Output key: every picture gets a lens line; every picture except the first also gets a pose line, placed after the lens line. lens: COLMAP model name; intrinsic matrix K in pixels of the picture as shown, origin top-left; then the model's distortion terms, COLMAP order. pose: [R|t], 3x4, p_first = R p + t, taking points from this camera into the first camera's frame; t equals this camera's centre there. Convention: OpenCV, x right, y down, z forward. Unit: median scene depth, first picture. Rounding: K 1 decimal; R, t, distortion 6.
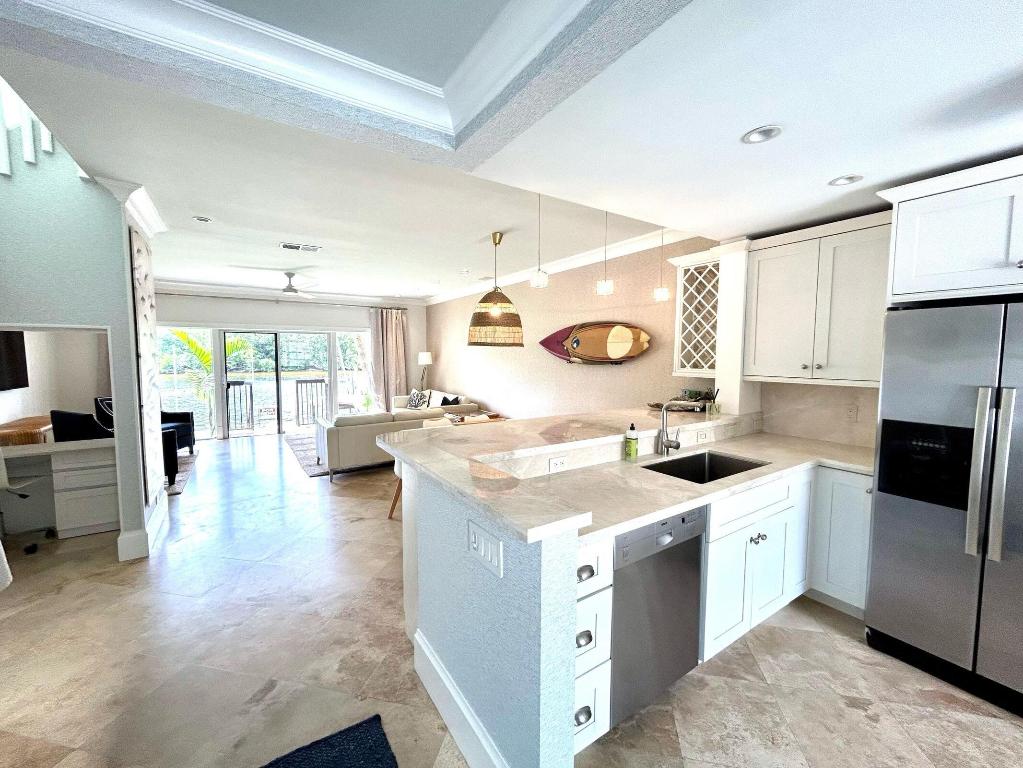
lens RADIAL K [[416.5, 0, 514.8], [0, 416.5, 380.3], [0, 0, 1]] dist [-0.000109, 0.001394]
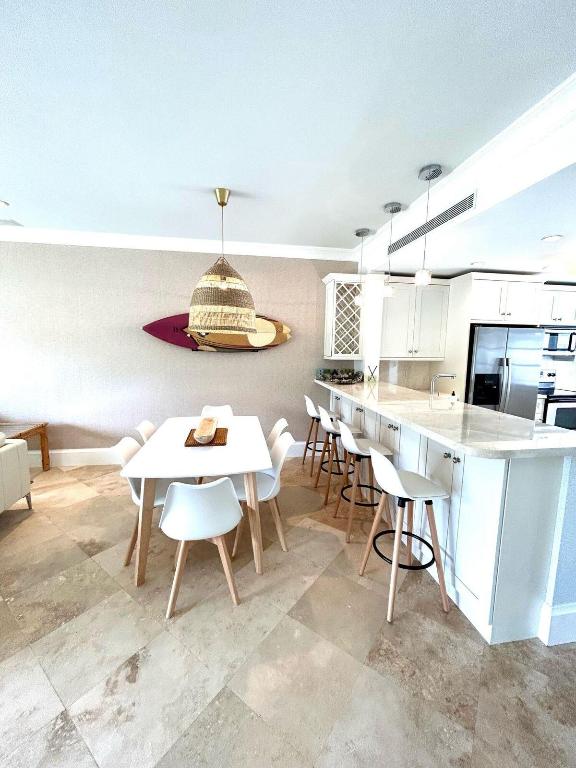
lens RADIAL K [[309.2, 0, 286.2], [0, 309.2, 383.9], [0, 0, 1]] dist [-0.000682, 0.000124]
pose [[0.412476, -0.112406, 0.904007, -0.652550], [0.044714, 0.993660, 0.103152, -0.044187], [-0.909870, -0.002126, 0.414887, 0.729363]]
